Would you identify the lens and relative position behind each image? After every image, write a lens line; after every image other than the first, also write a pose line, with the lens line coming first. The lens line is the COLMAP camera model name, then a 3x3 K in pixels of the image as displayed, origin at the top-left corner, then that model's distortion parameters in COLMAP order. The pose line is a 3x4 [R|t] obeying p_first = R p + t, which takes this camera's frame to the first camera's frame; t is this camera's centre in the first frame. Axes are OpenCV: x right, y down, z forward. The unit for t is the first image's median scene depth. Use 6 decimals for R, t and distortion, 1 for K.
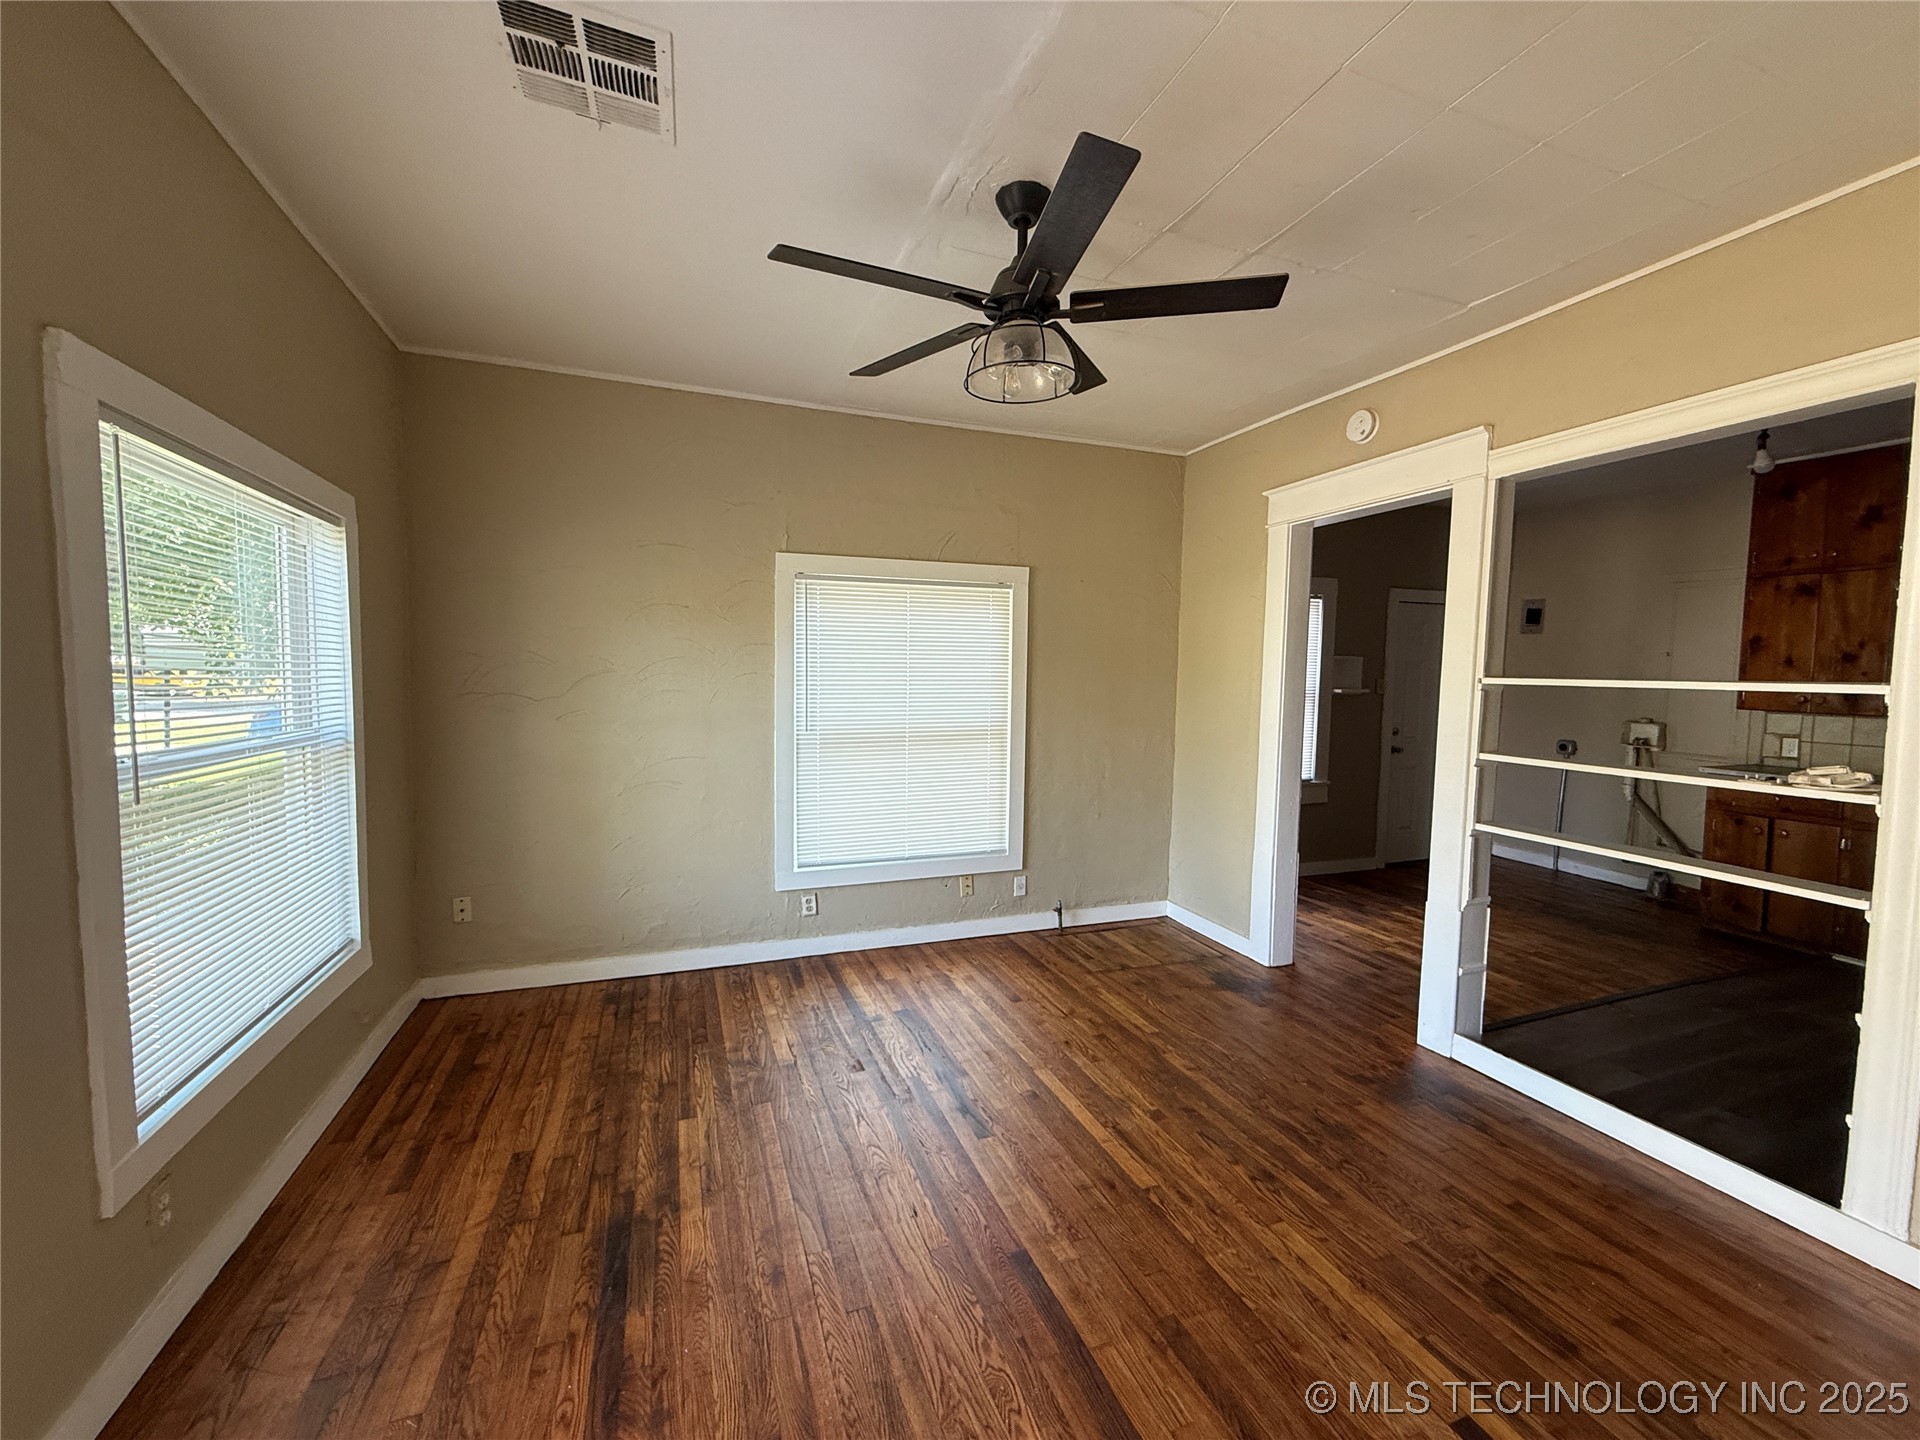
lens RADIAL K [[762.8, 0, 960.0], [0, 762.8, 720.0], [0, 0, 1]] dist [-0.004014, -0.000266]
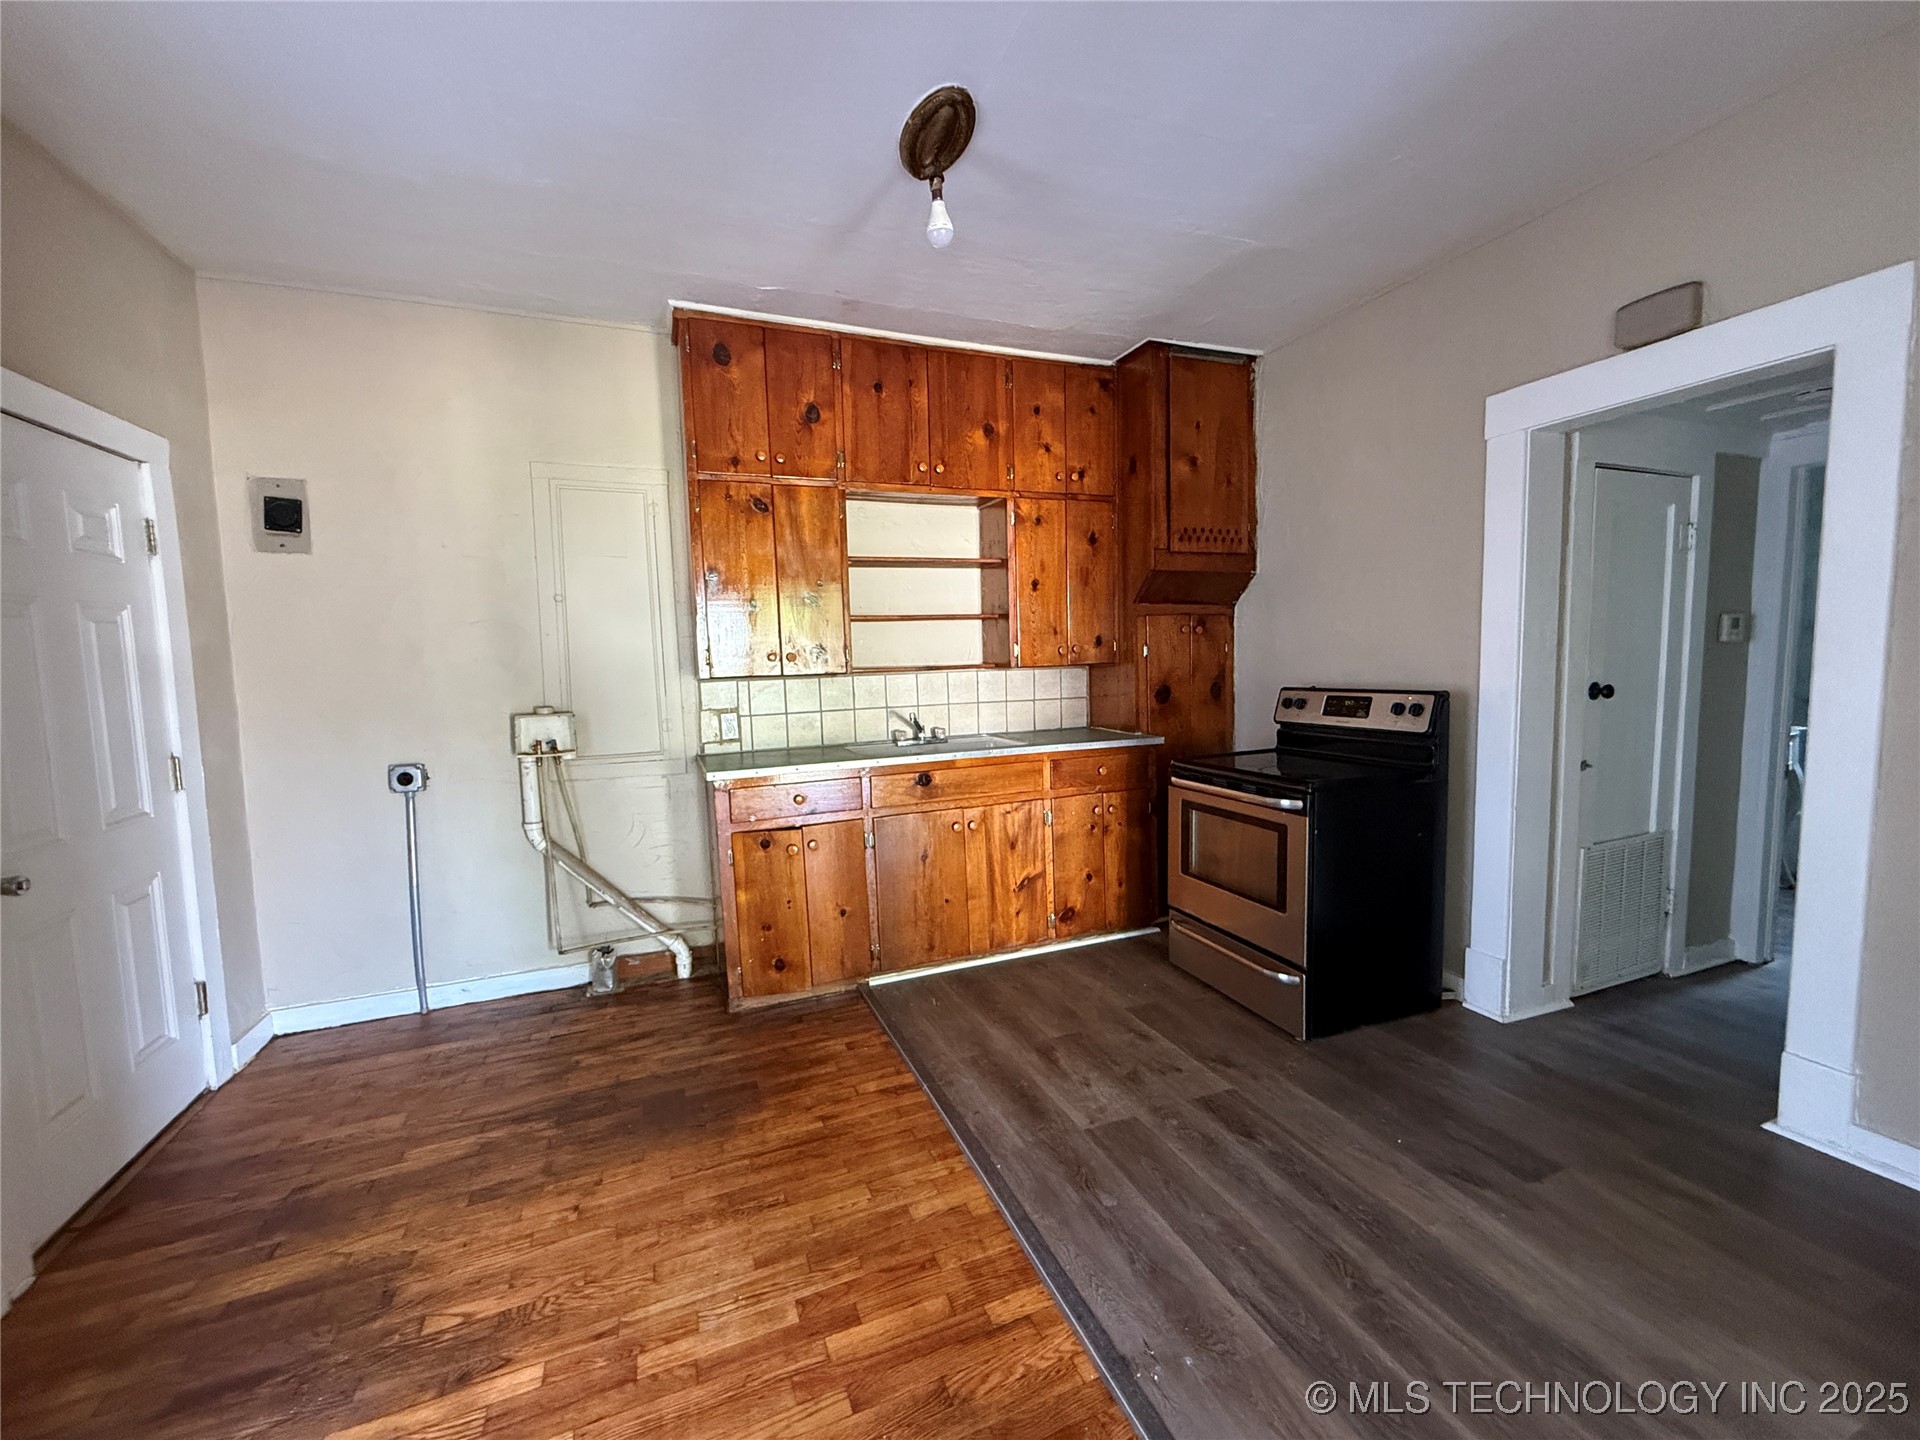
lens RADIAL K [[762.8, 0, 960.0], [0, 762.8, 720.0], [0, 0, 1]] dist [-0.004014, -0.000266]
pose [[-0.022316, -0.106035, 0.994112, 0.353390], [0.097375, 0.989401, 0.107718, -0.028522], [-0.994998, 0.099205, -0.011754, 0.795611]]
